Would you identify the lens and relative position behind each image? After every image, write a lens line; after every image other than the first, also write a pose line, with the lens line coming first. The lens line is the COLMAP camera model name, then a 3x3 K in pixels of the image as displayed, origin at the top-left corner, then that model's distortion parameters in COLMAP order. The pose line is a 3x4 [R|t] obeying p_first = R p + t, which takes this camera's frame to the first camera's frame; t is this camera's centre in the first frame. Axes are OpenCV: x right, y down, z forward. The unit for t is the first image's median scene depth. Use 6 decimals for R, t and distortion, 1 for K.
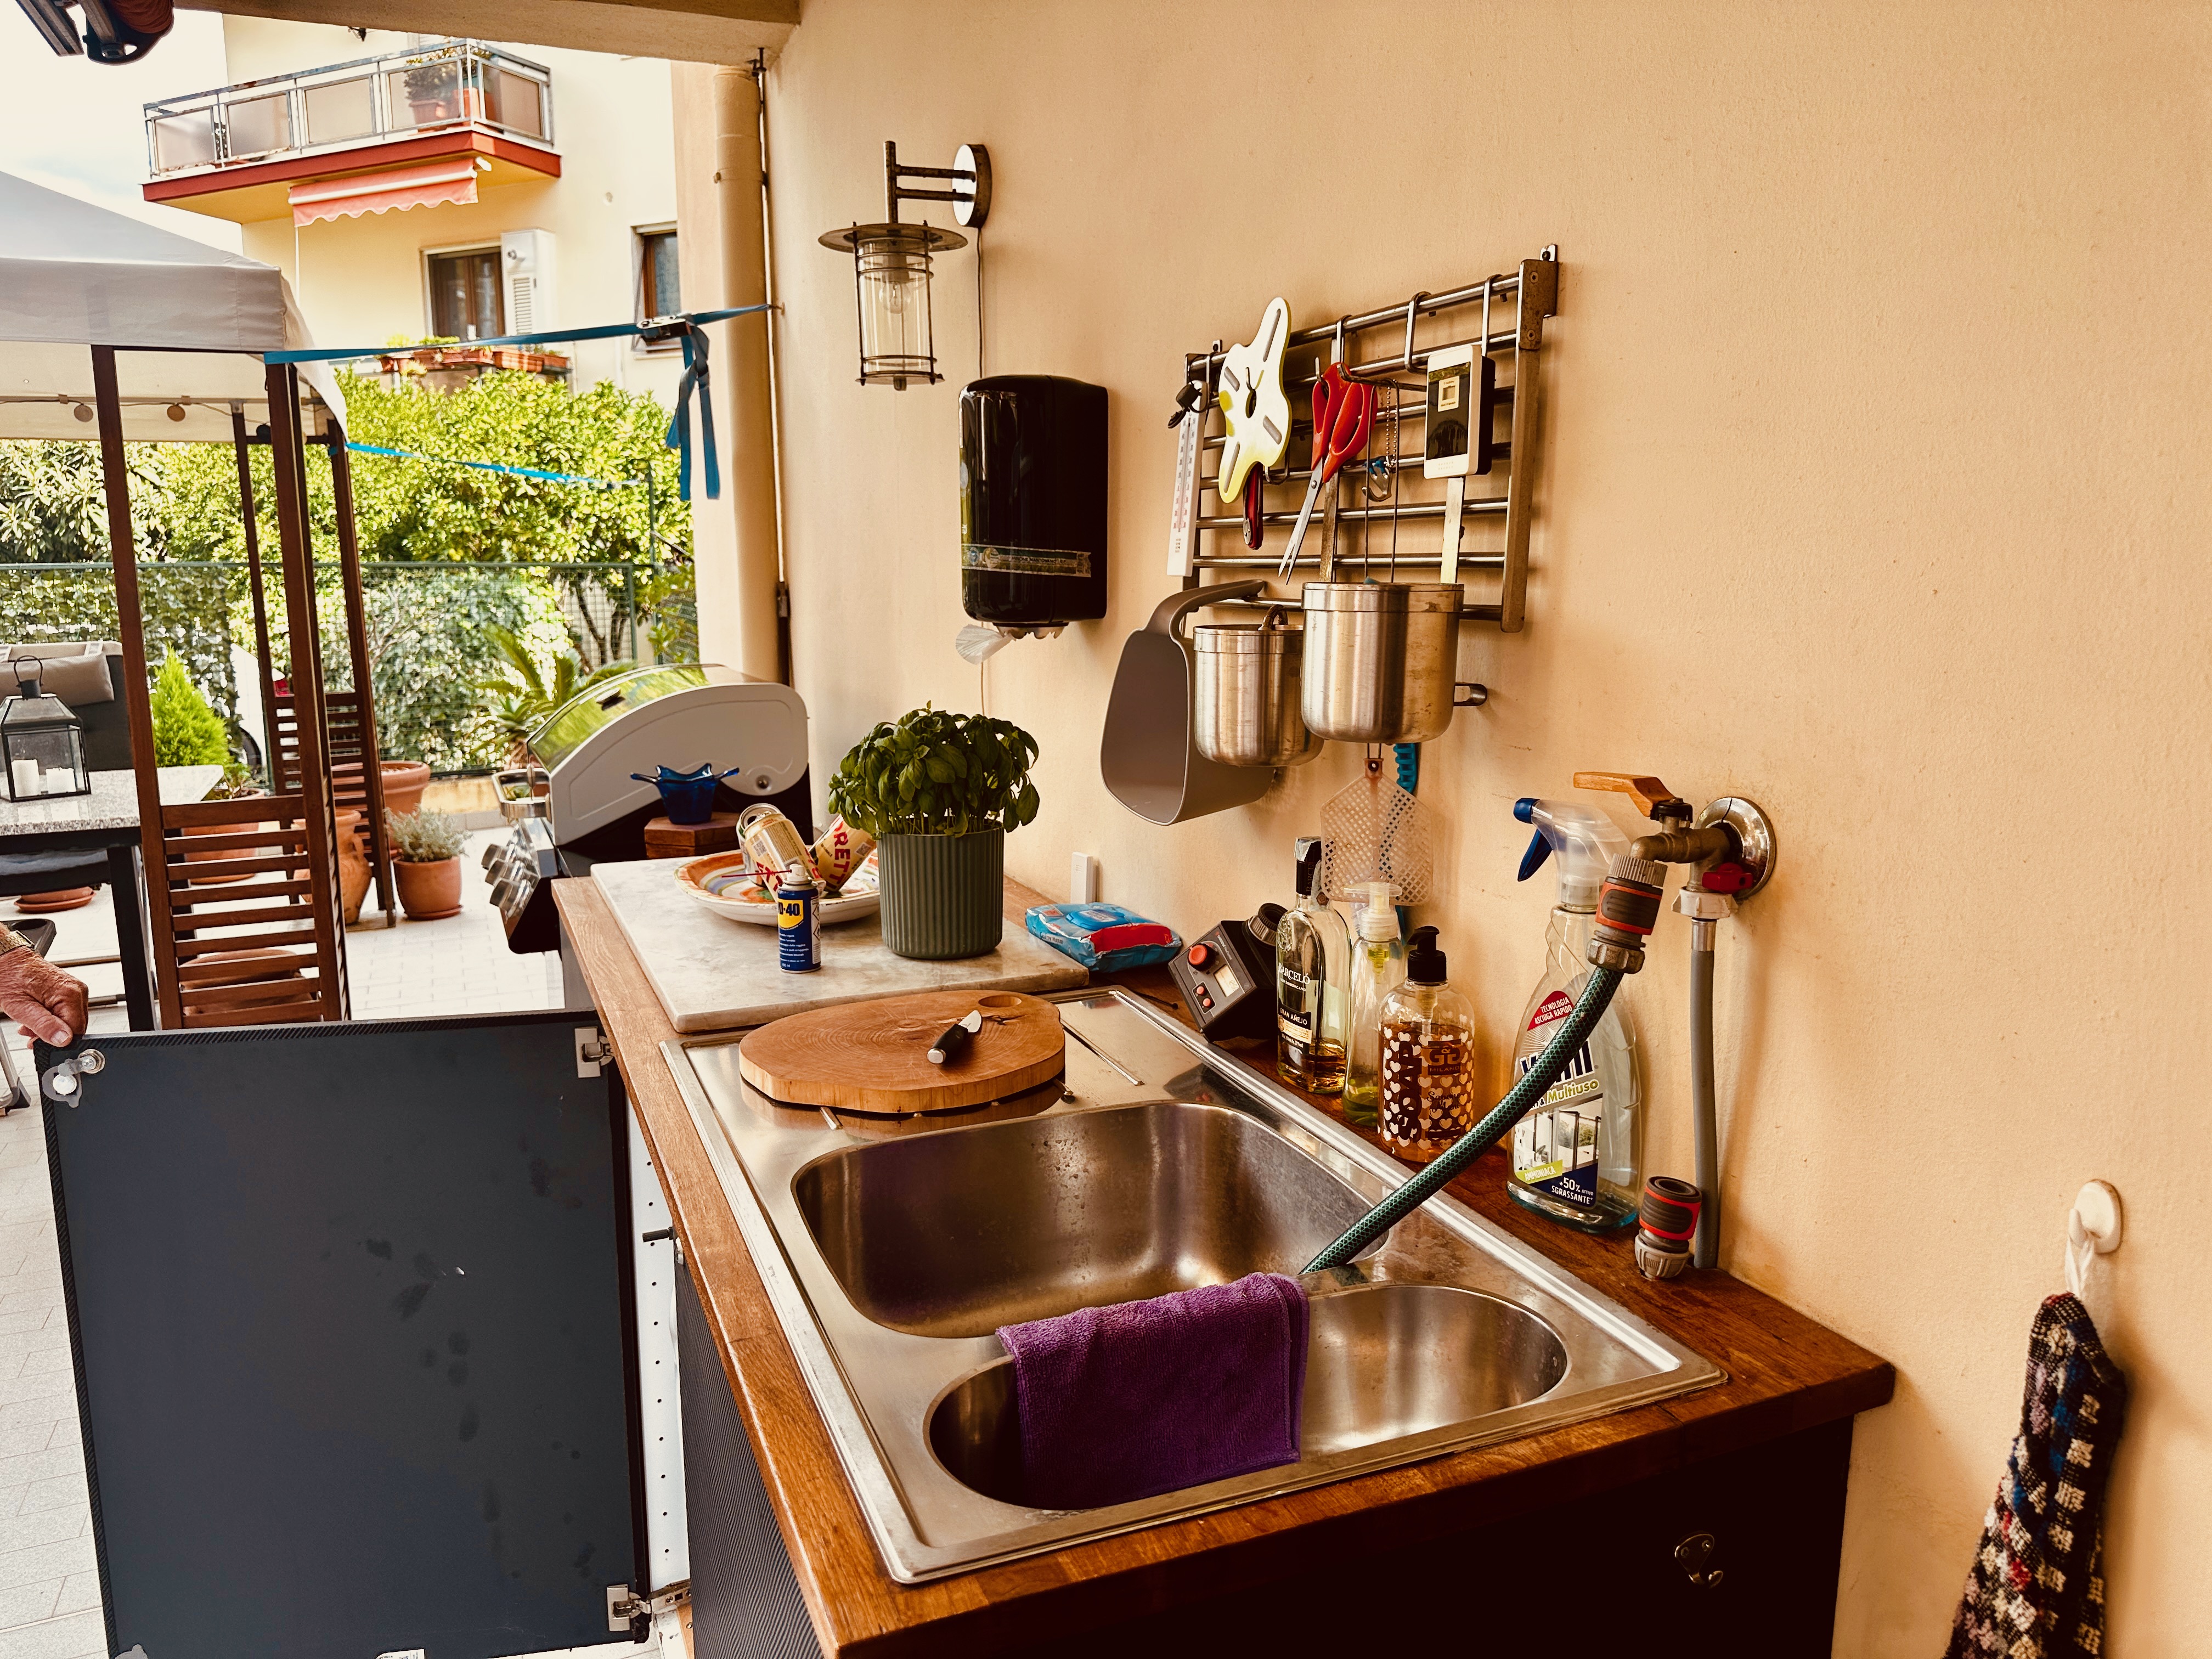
lens RADIAL K [[1589.9, 0, 1060.6], [0, 1589.9, 815.3], [0, 0, 1]] dist [0.058316, -0.056390]
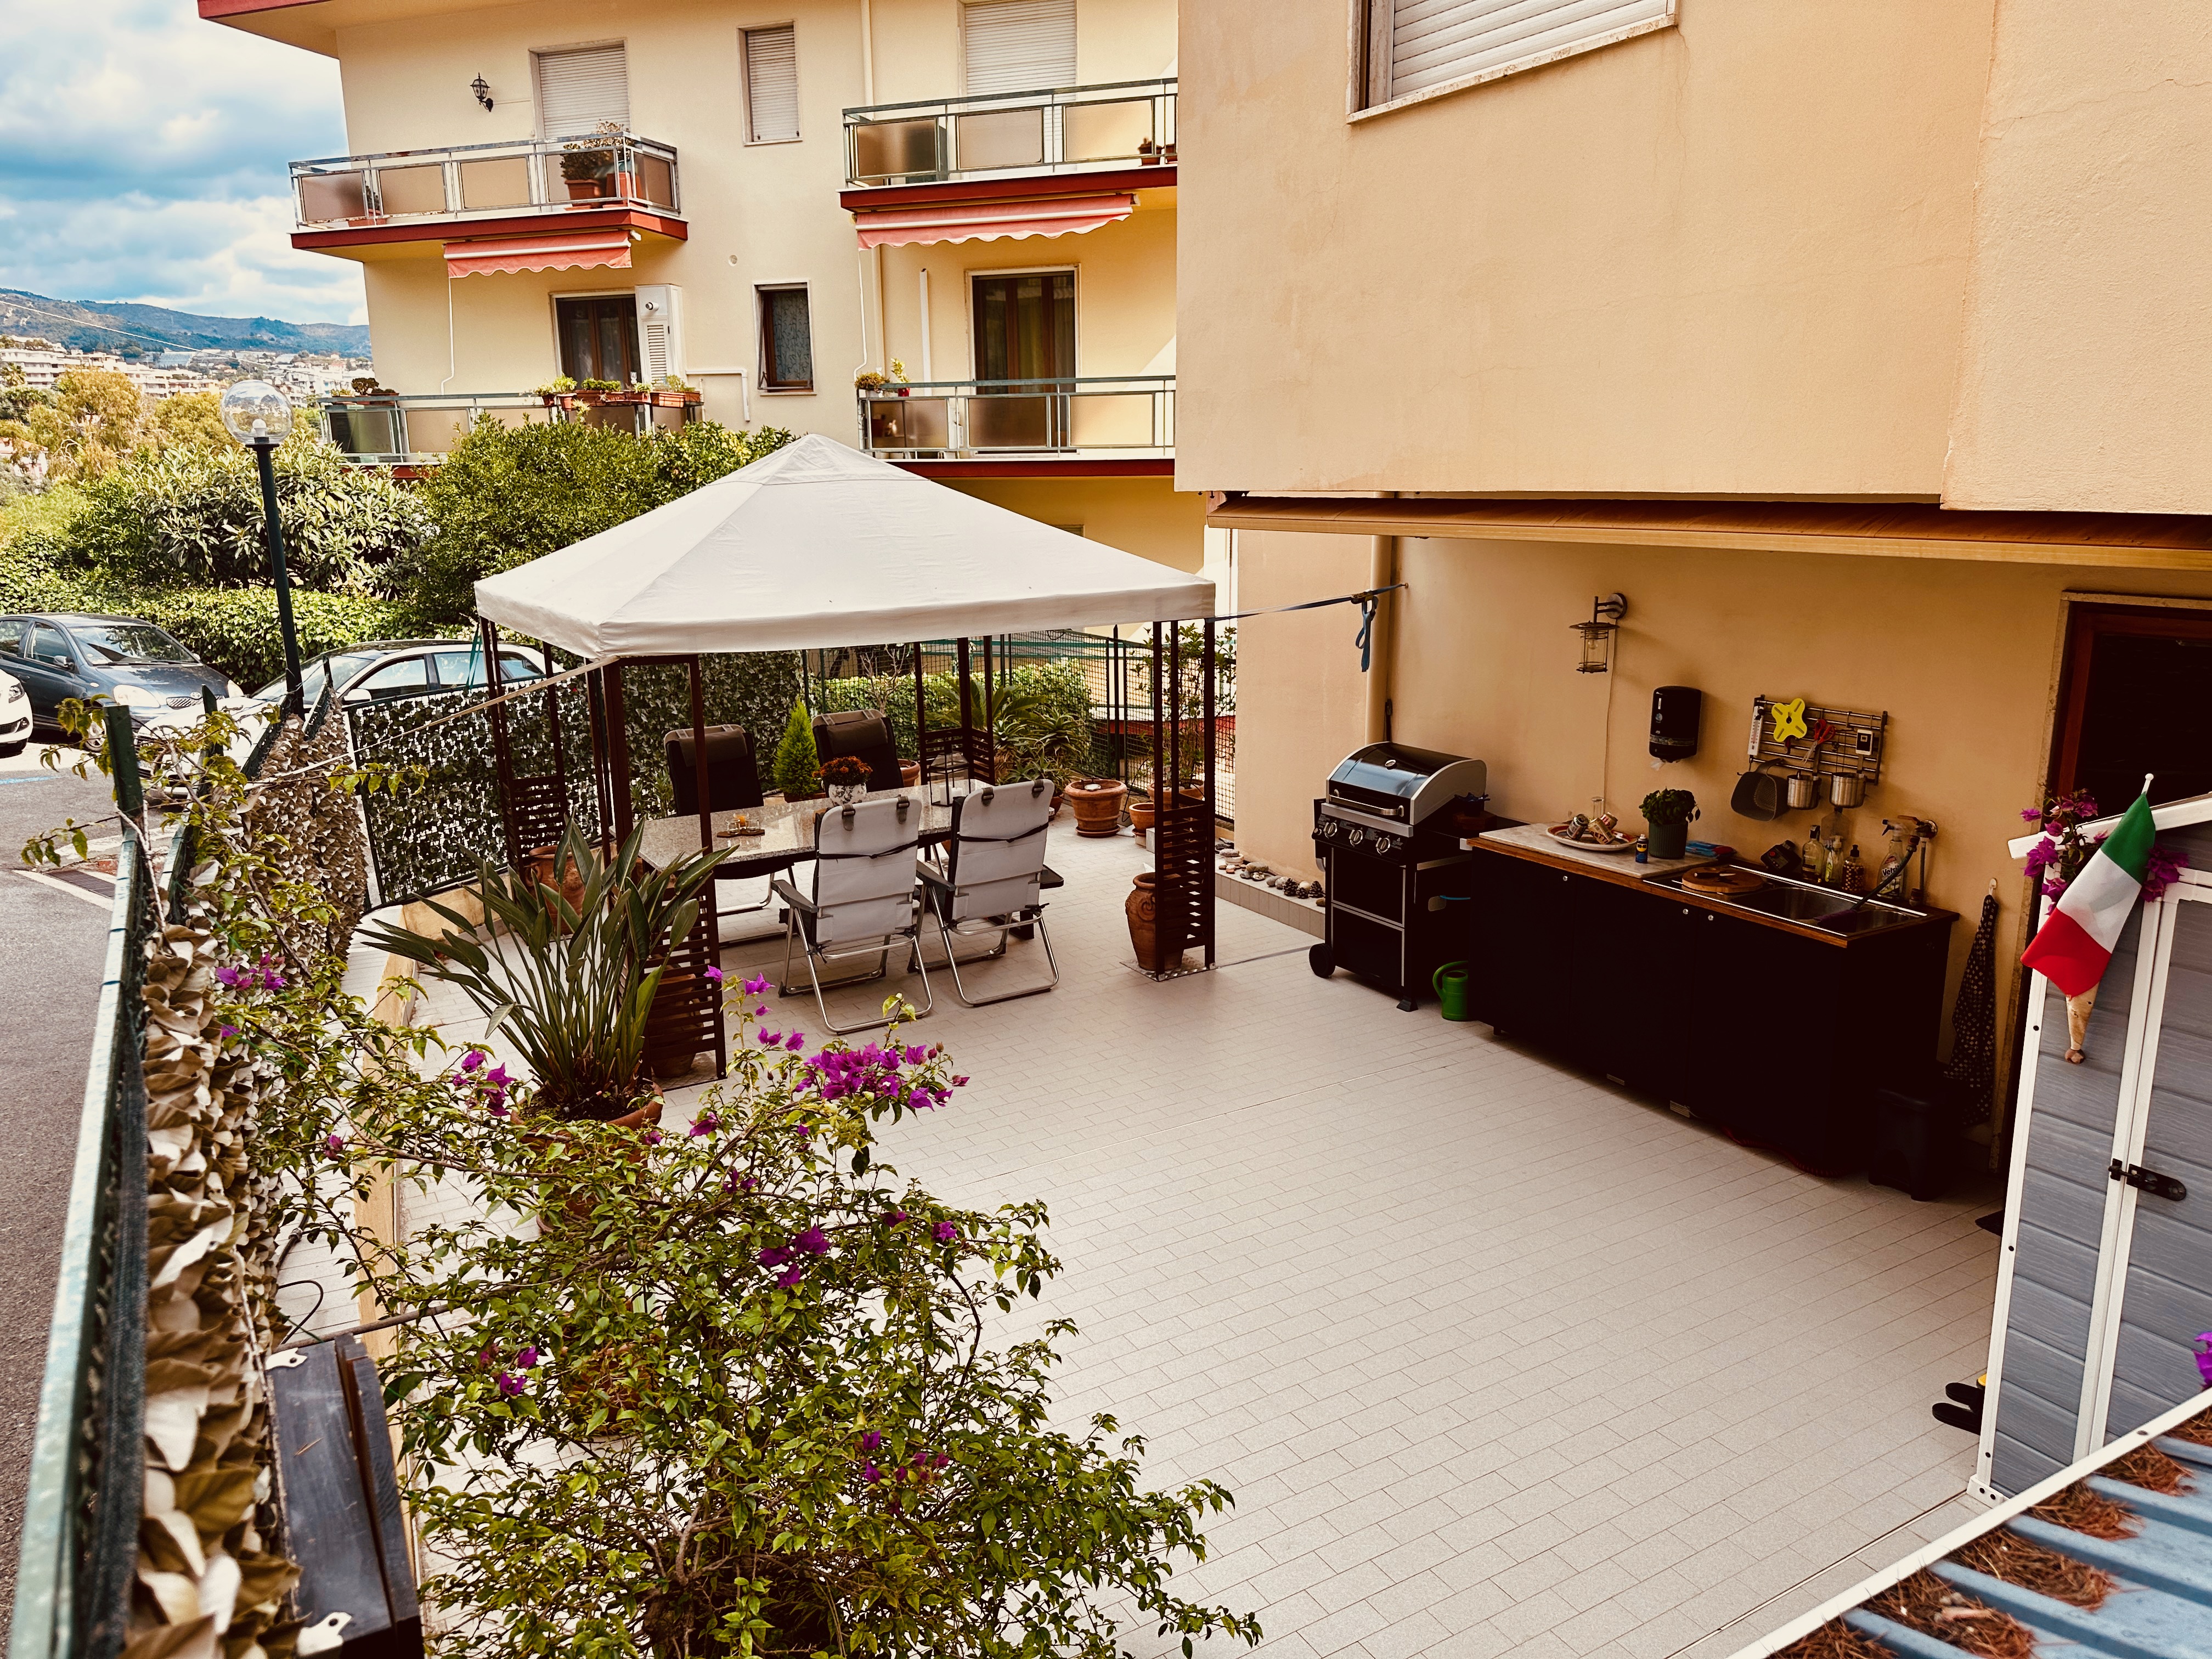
lens RADIAL K [[1559.2, 0, 1106.0], [0, 1559.2, 829.5], [0, 0, 1]] dist [0.124496, -0.210112]
pose [[0.989516, -0.040253, 0.138704, -0.195152], [0.031718, 0.997496, 0.063207, -0.025697], [-0.140901, -0.058145, 0.988315, -0.249217]]
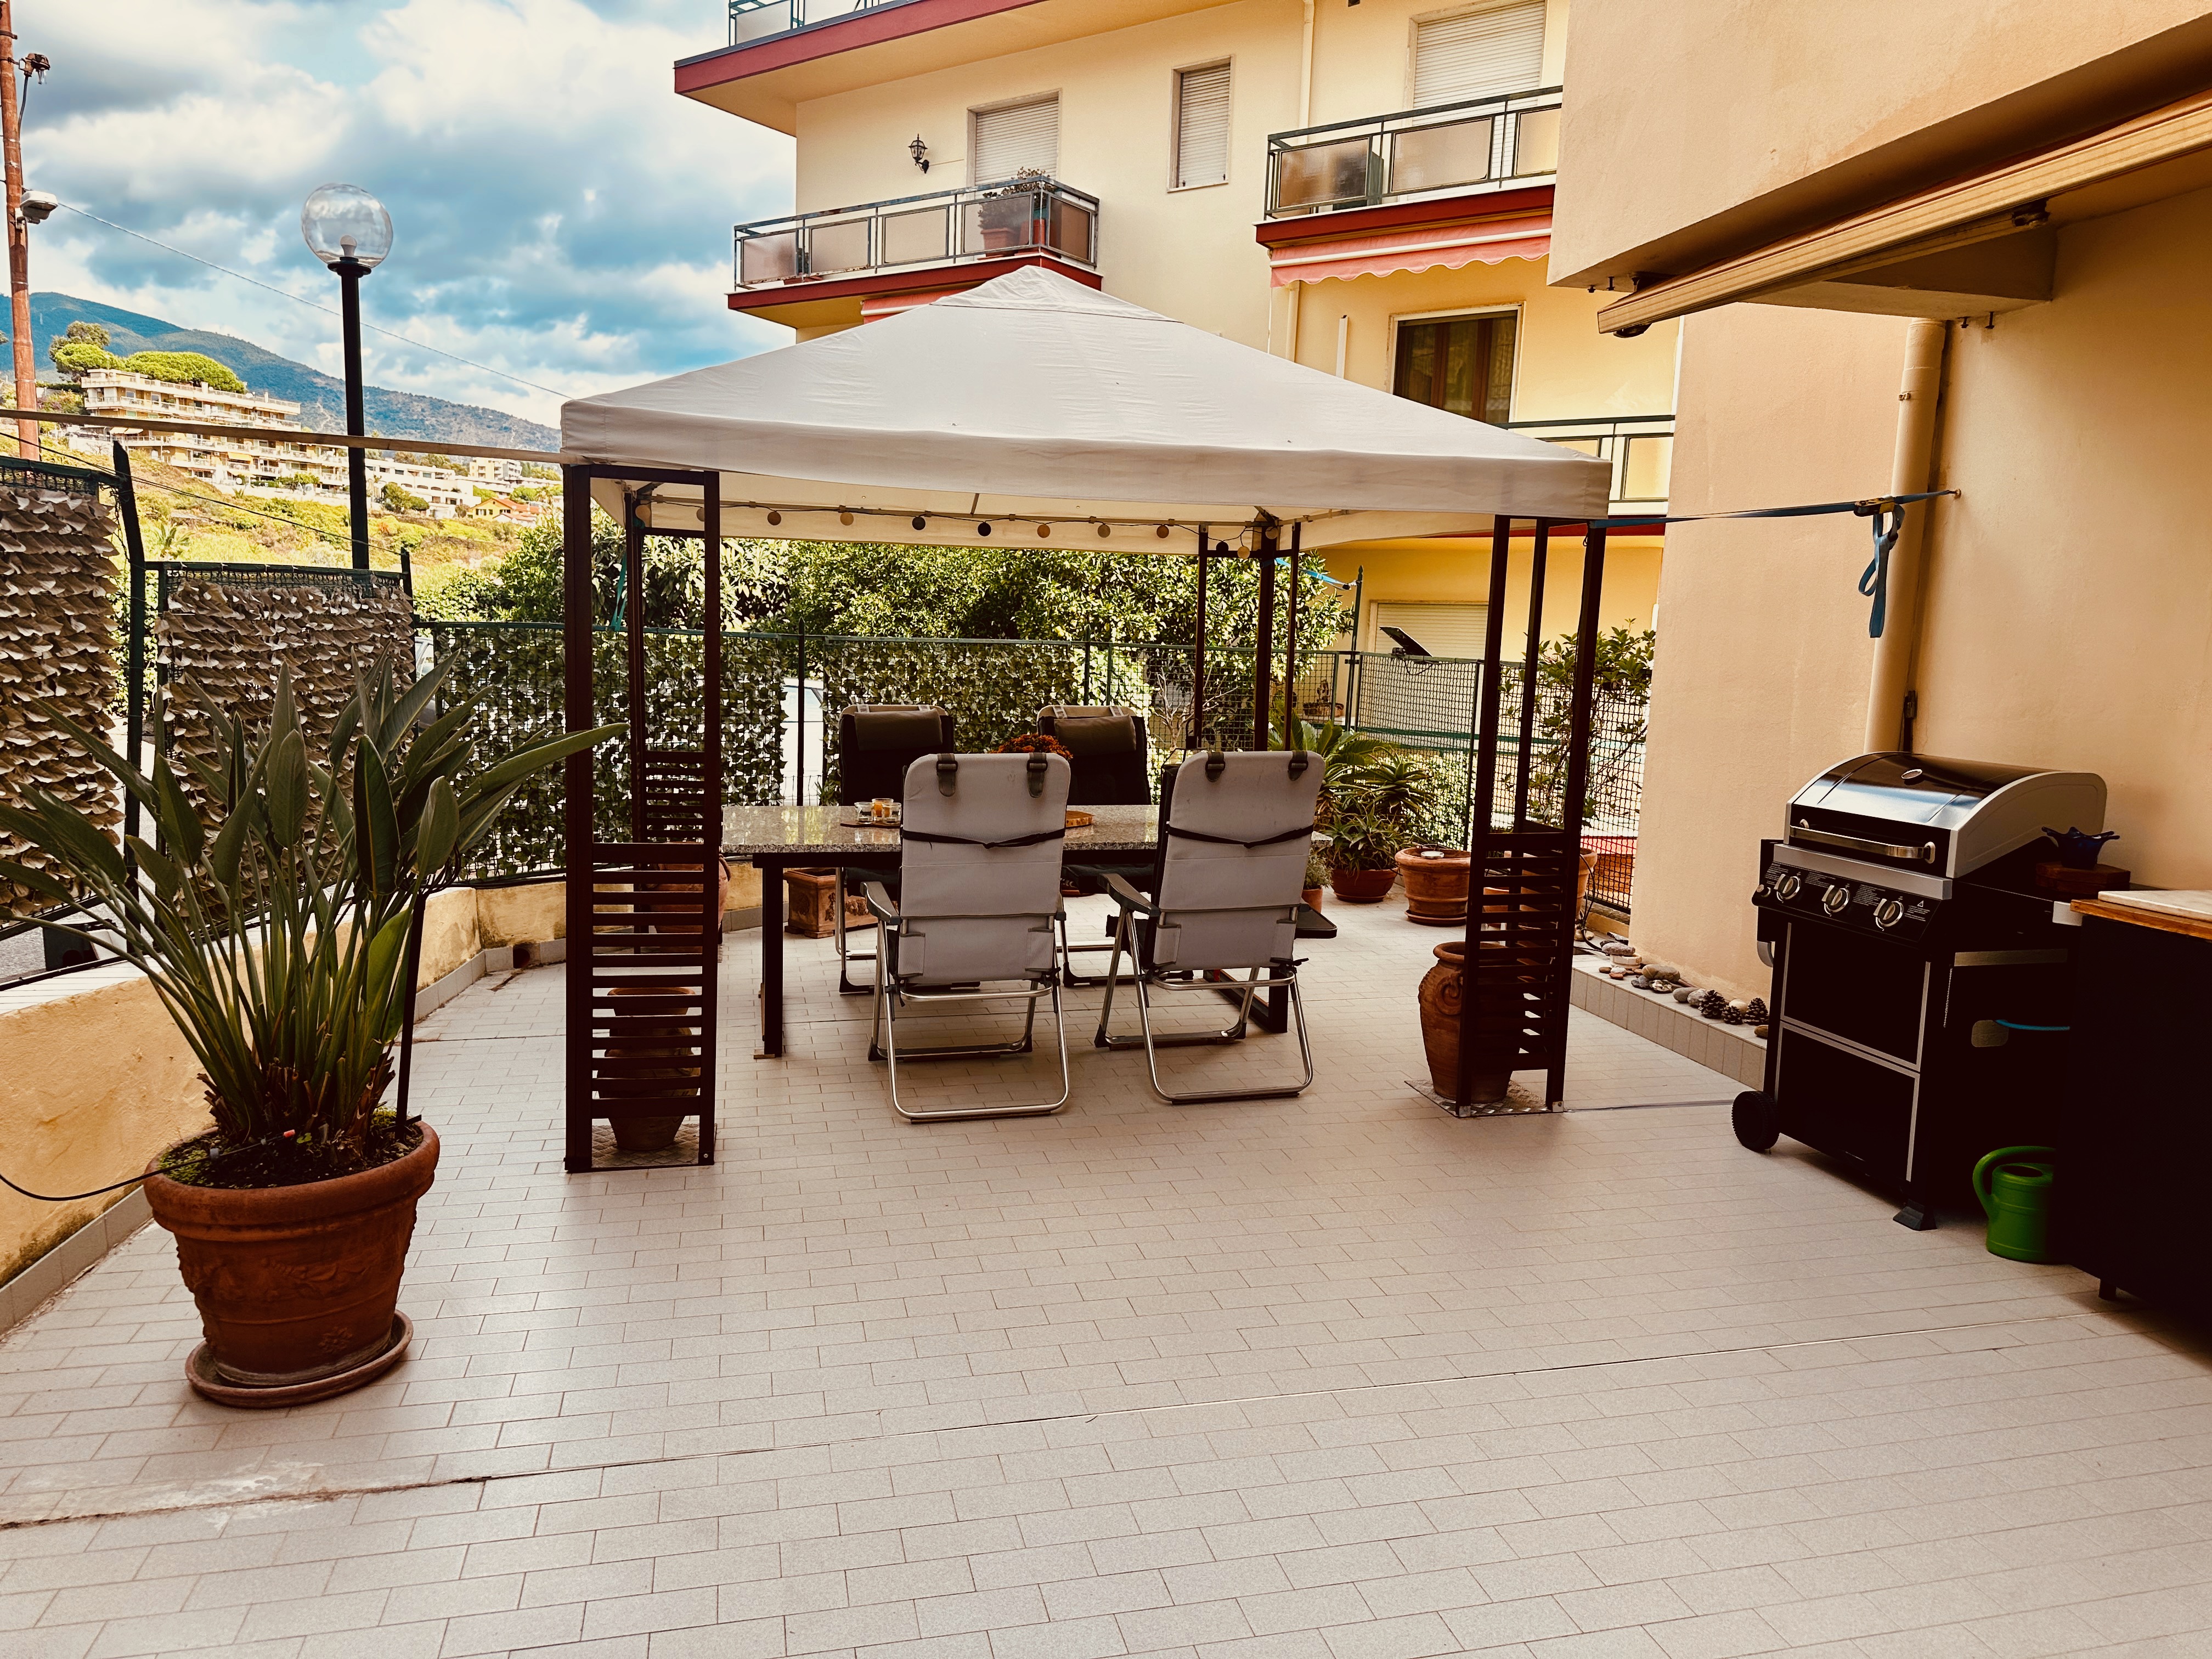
lens RADIAL K [[1559.2, 0, 1106.0], [0, 1559.2, 829.5], [0, 0, 1]] dist [0.124496, -0.210112]
pose [[0.989194, 0.058161, -0.134580, -0.144303], [-0.062810, 0.997558, -0.030557, 0.010636], [0.132474, 0.038679, 0.990431, -0.084268]]
